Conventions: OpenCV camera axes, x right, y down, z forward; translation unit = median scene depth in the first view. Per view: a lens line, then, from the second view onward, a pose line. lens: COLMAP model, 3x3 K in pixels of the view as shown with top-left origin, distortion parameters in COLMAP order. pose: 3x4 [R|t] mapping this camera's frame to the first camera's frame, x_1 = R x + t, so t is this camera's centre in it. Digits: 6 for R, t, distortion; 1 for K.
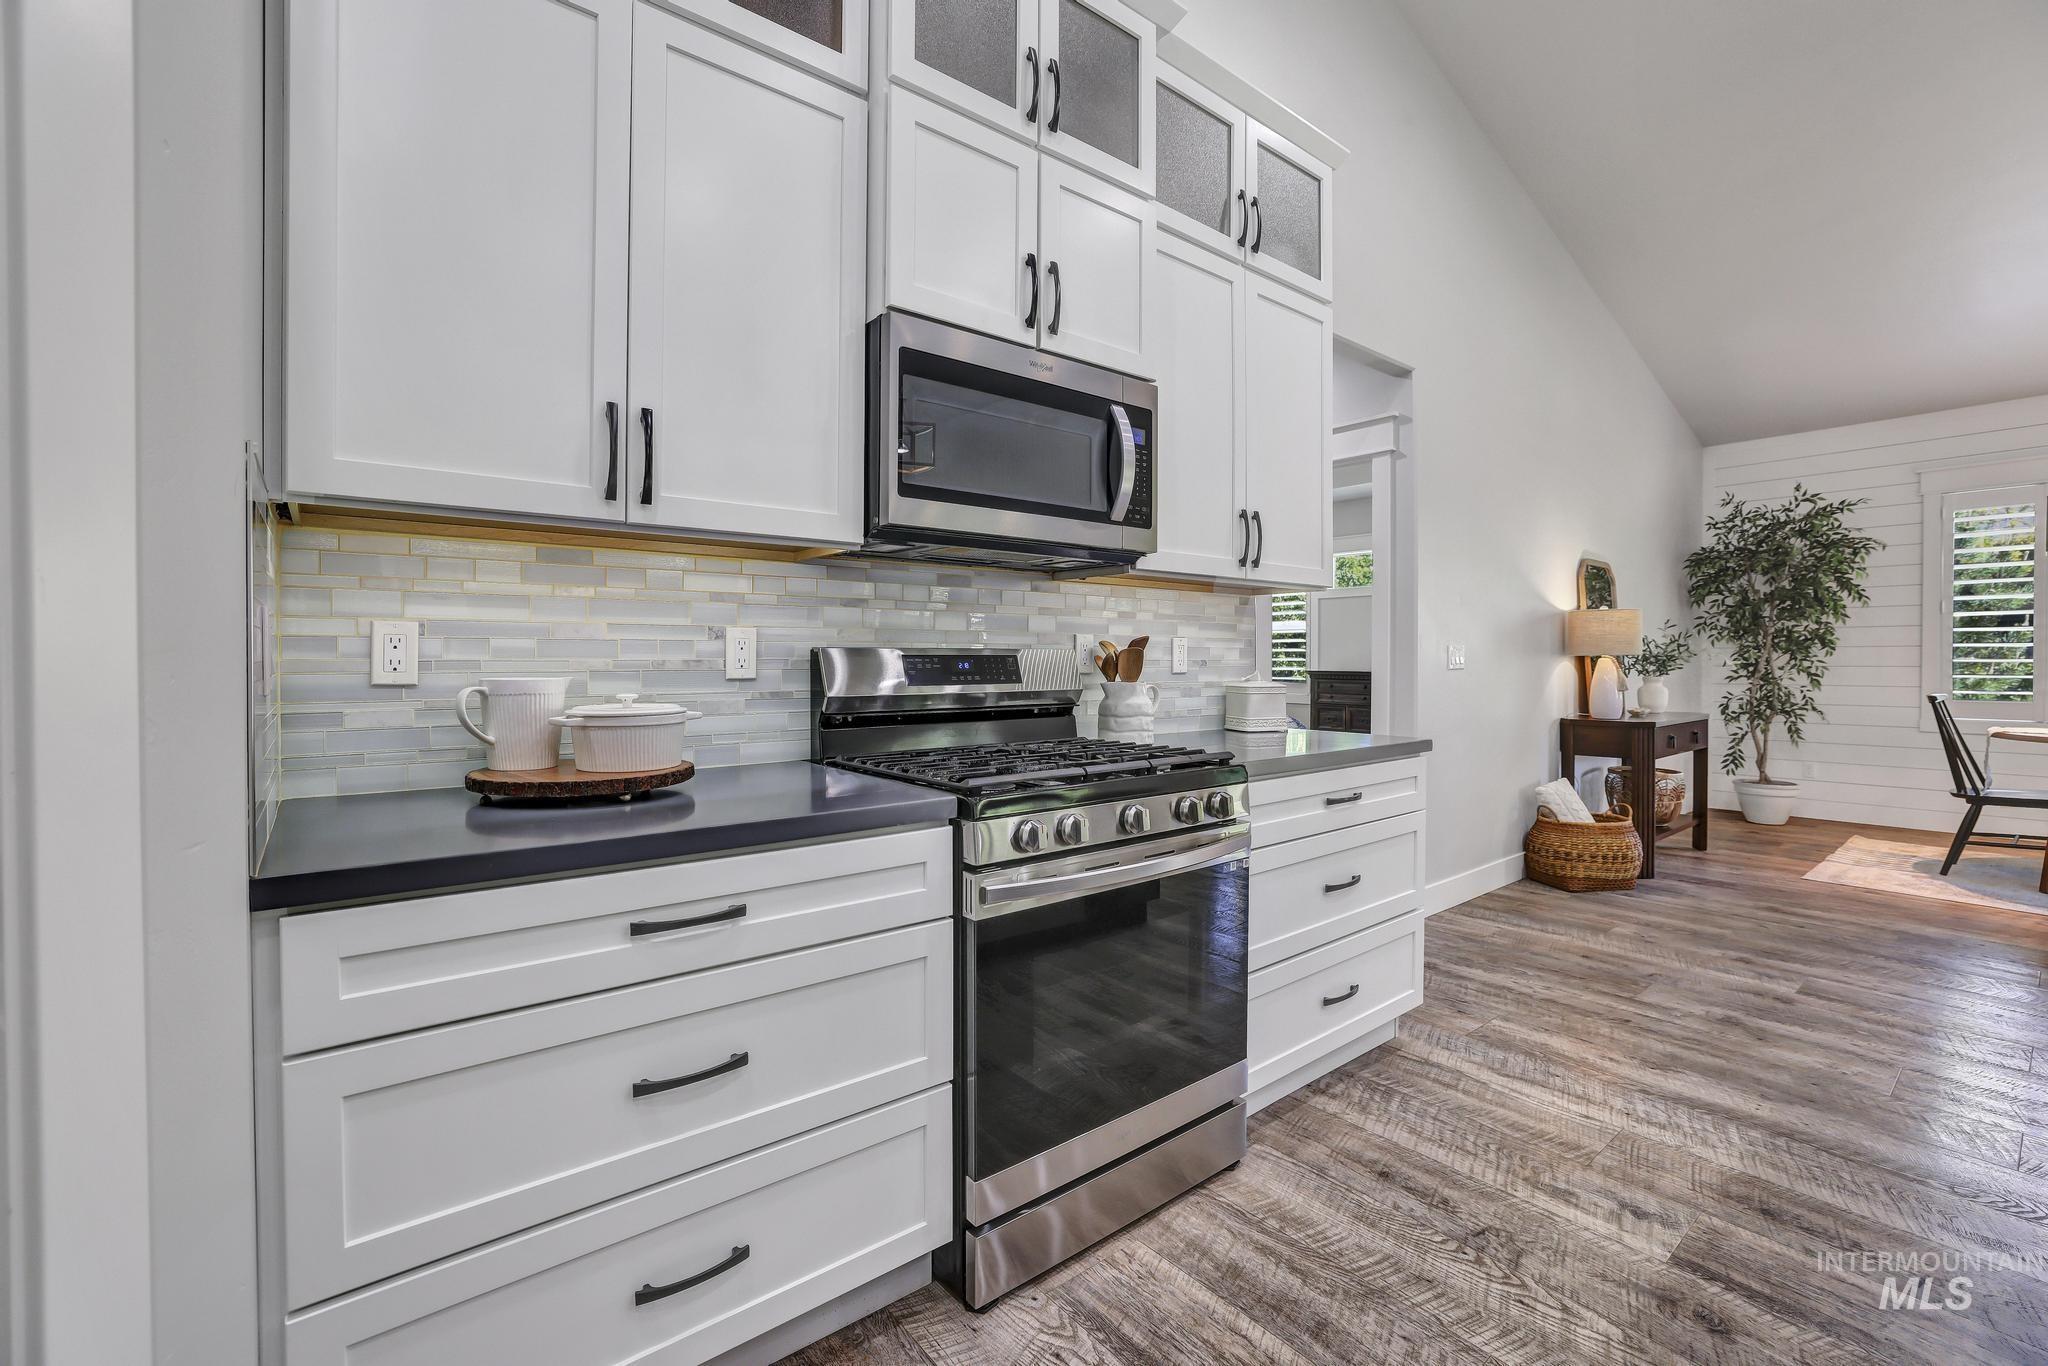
lens RADIAL K [[878.8, 0, 1019.0], [0, 878.8, 665.9], [0, 0, 1]] dist [-0.040056, 0.012822]
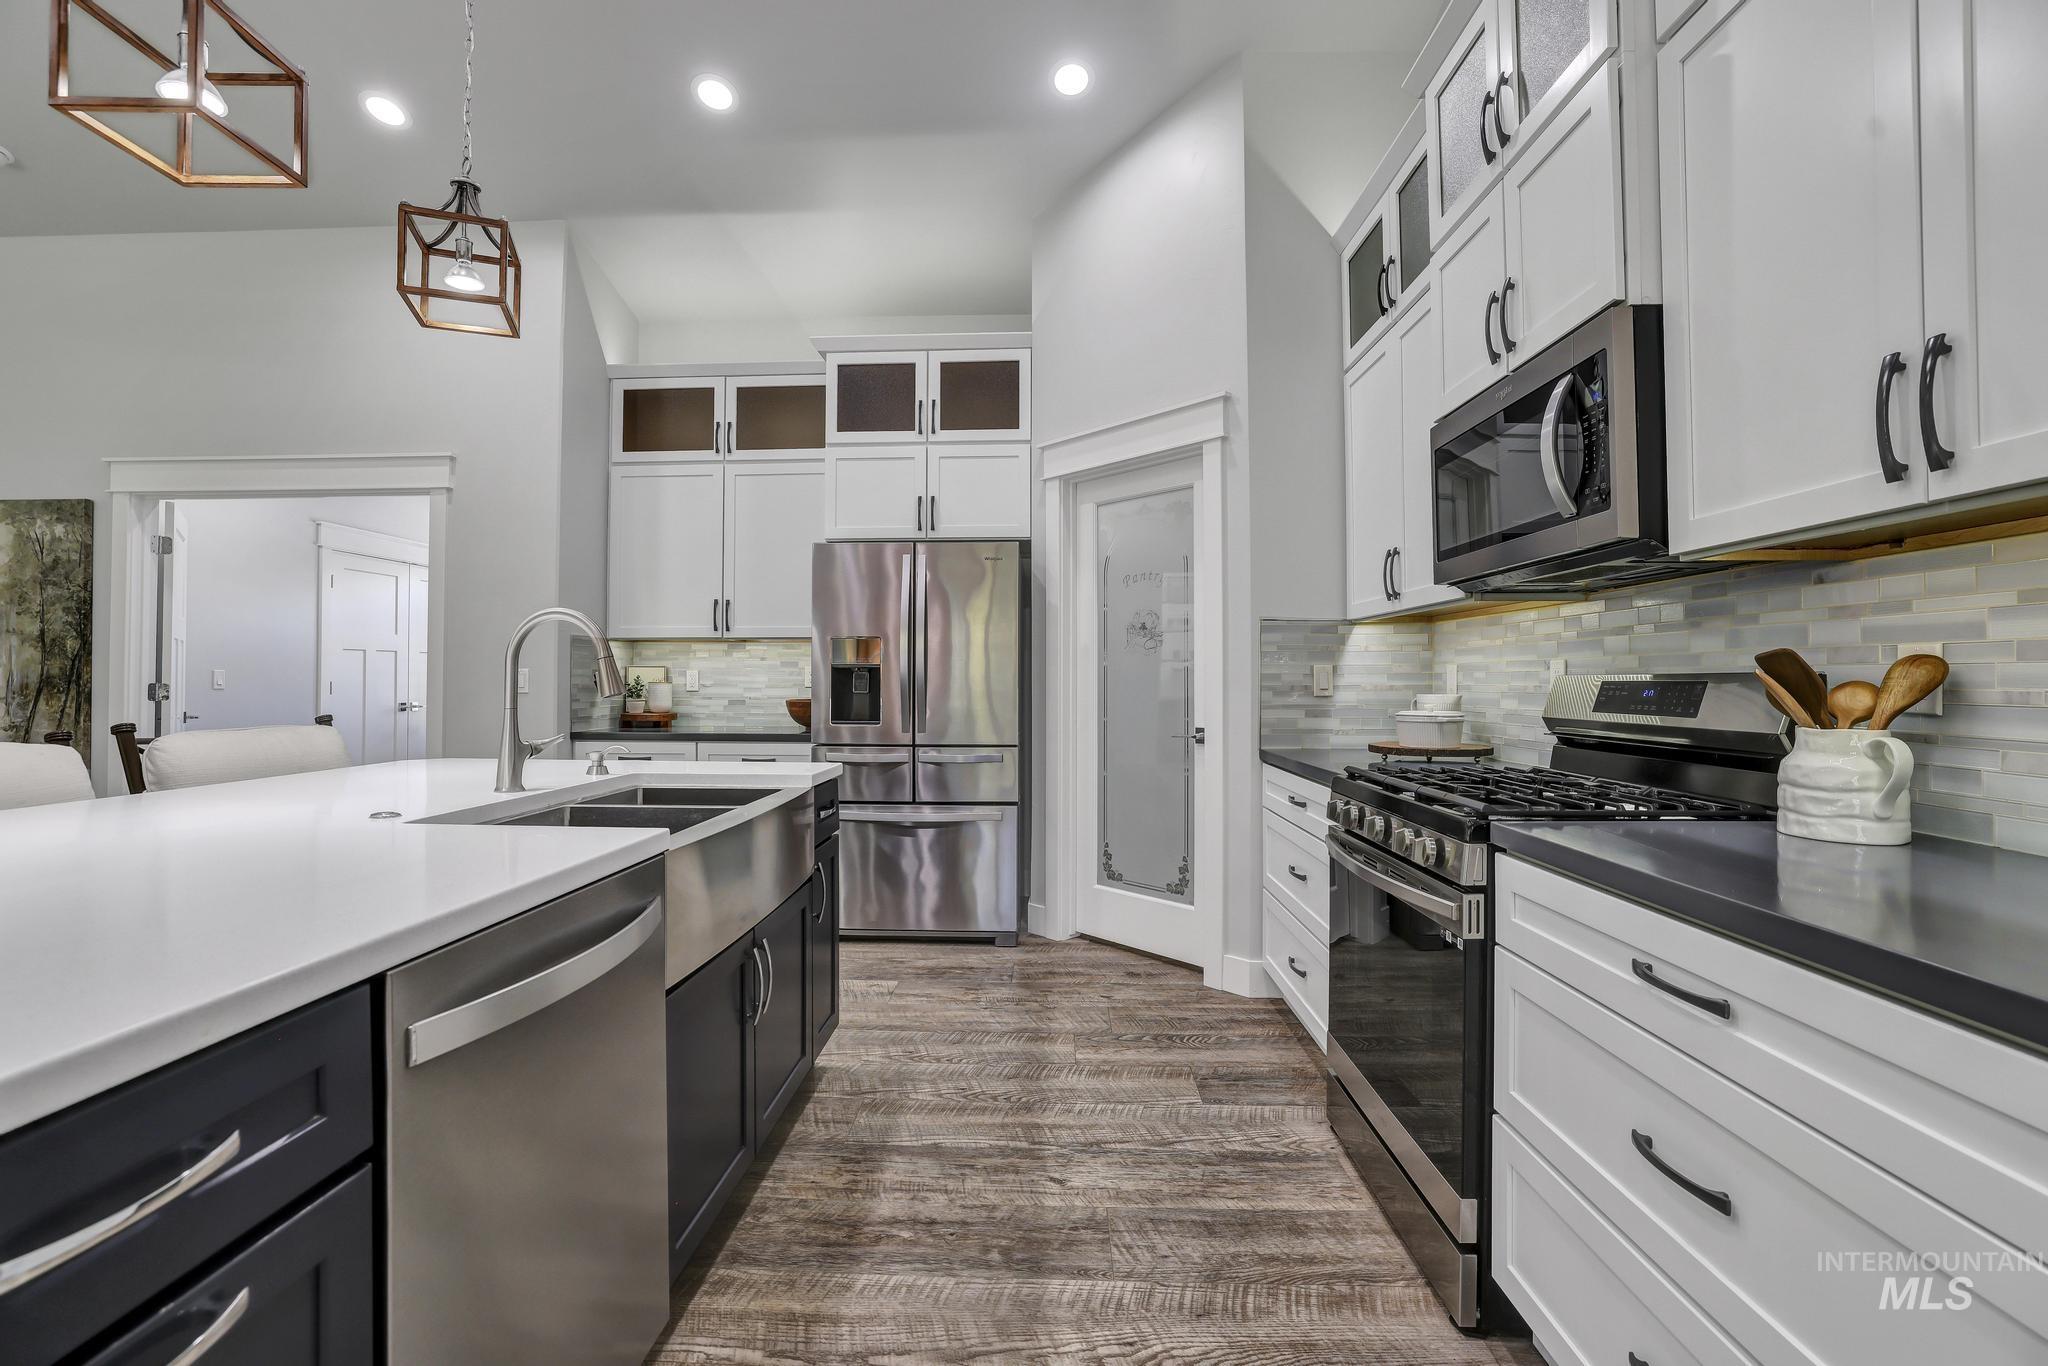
lens RADIAL K [[878.8, 0, 1023.4], [0, 878.8, 664.0], [0, 0, 1]] dist [-0.040056, 0.012822]
pose [[-0.647074, -0.017063, -0.762236, 1.058214], [-0.011984, 0.999854, -0.012208, -0.013193], [0.762333, 0.001235, -0.647184, 1.143130]]
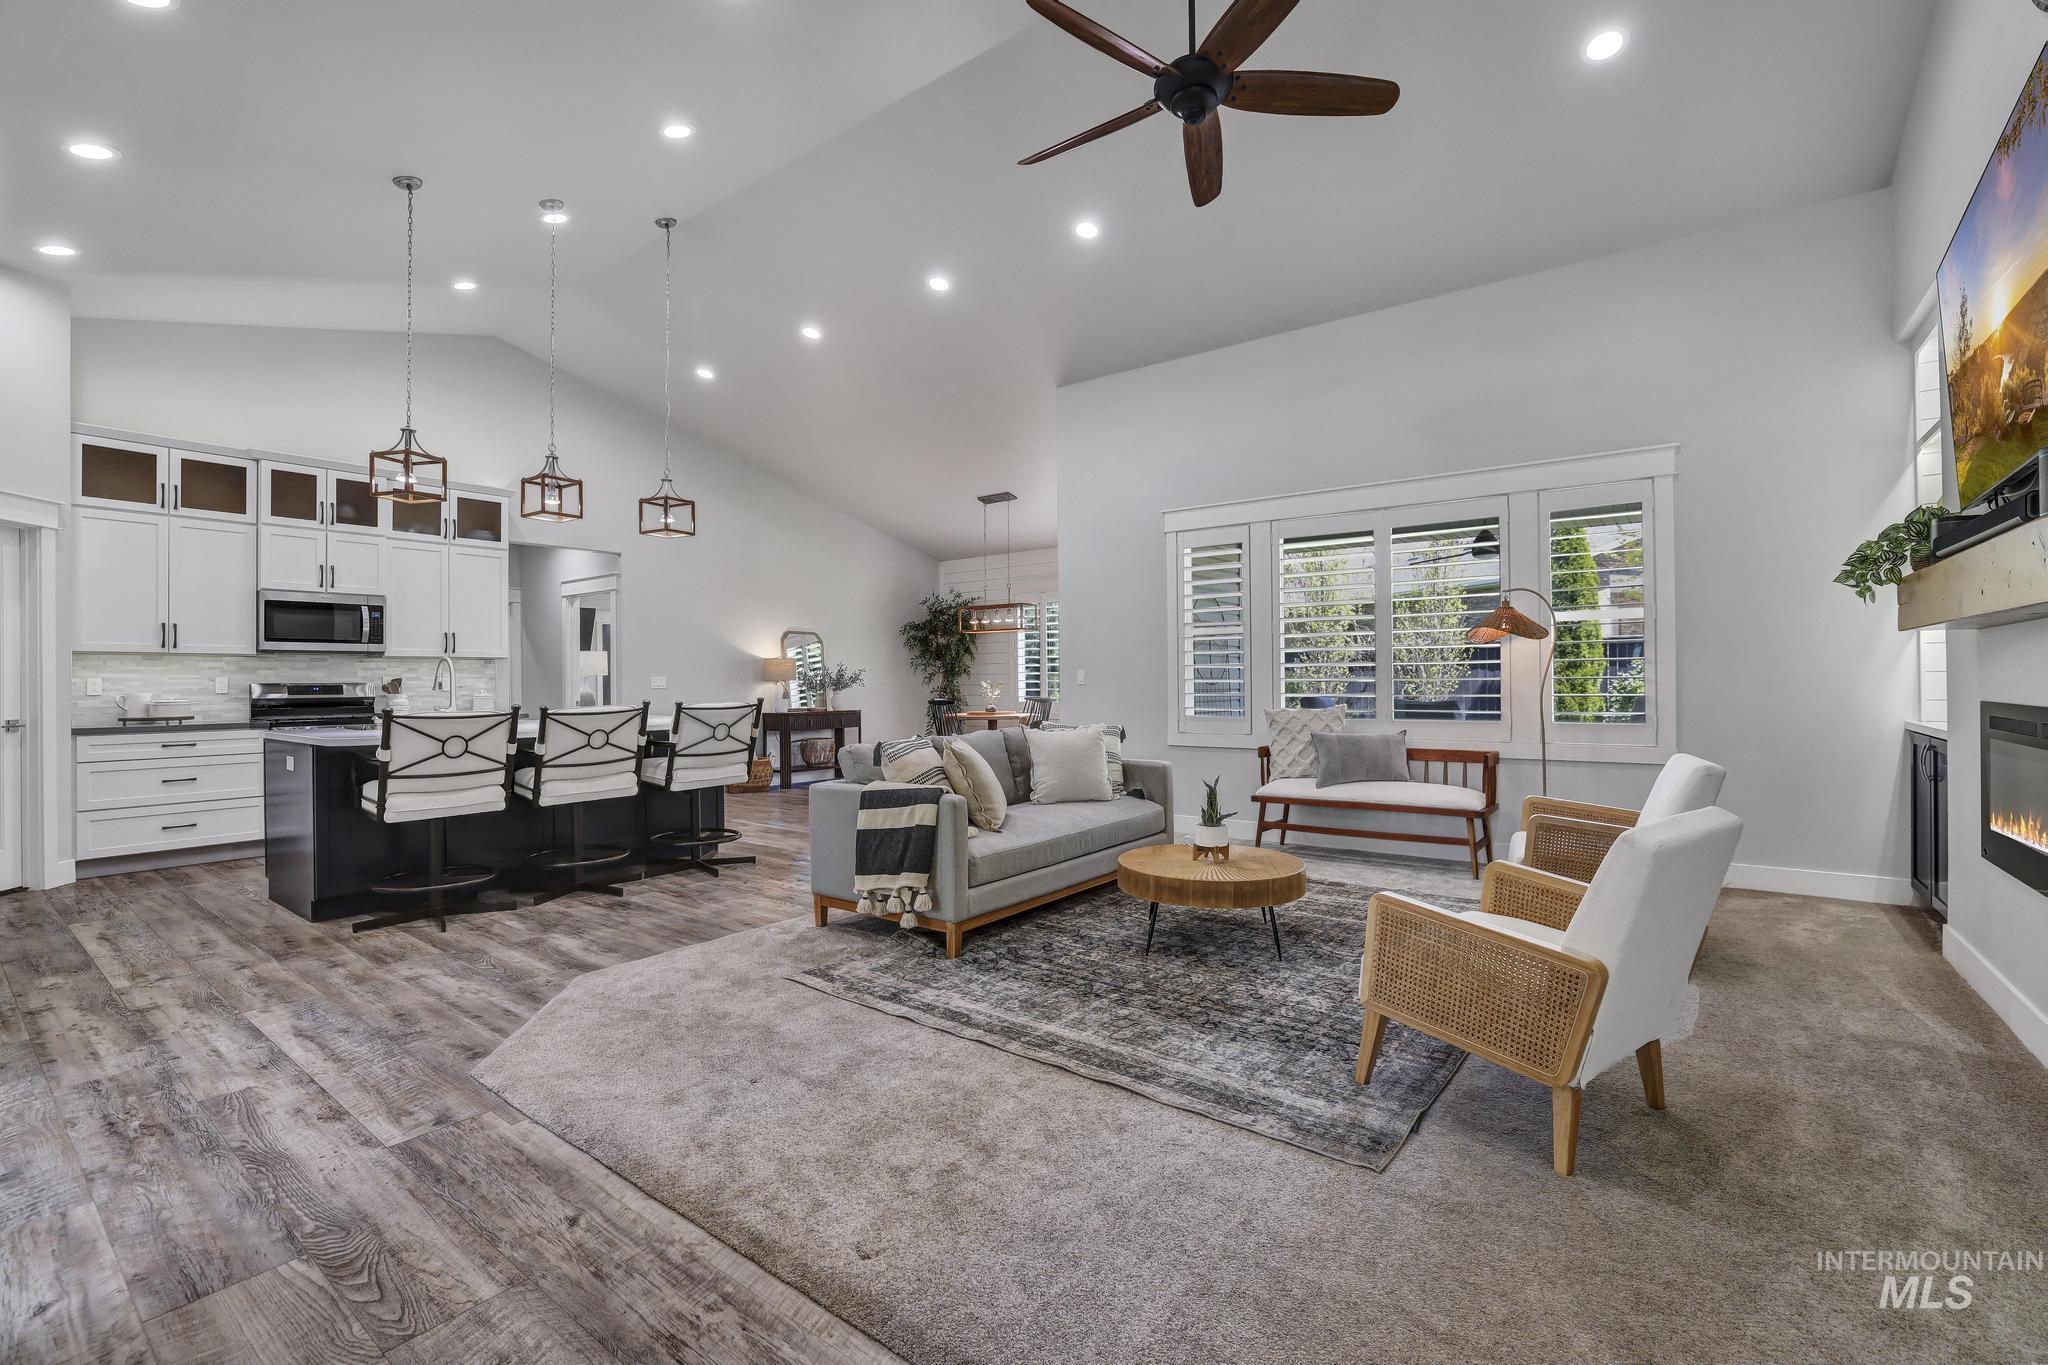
lens RADIAL K [[878.8, 0, 1024.7], [0, 878.8, 678.2], [0, 0, 1]] dist [-0.040056, 0.012822]
pose [[0.967002, -0.010101, 0.254568, 1.636373], [0.013677, 0.999831, -0.012281, 0.035318], [-0.254401, 0.015357, 0.966977, -2.636857]]
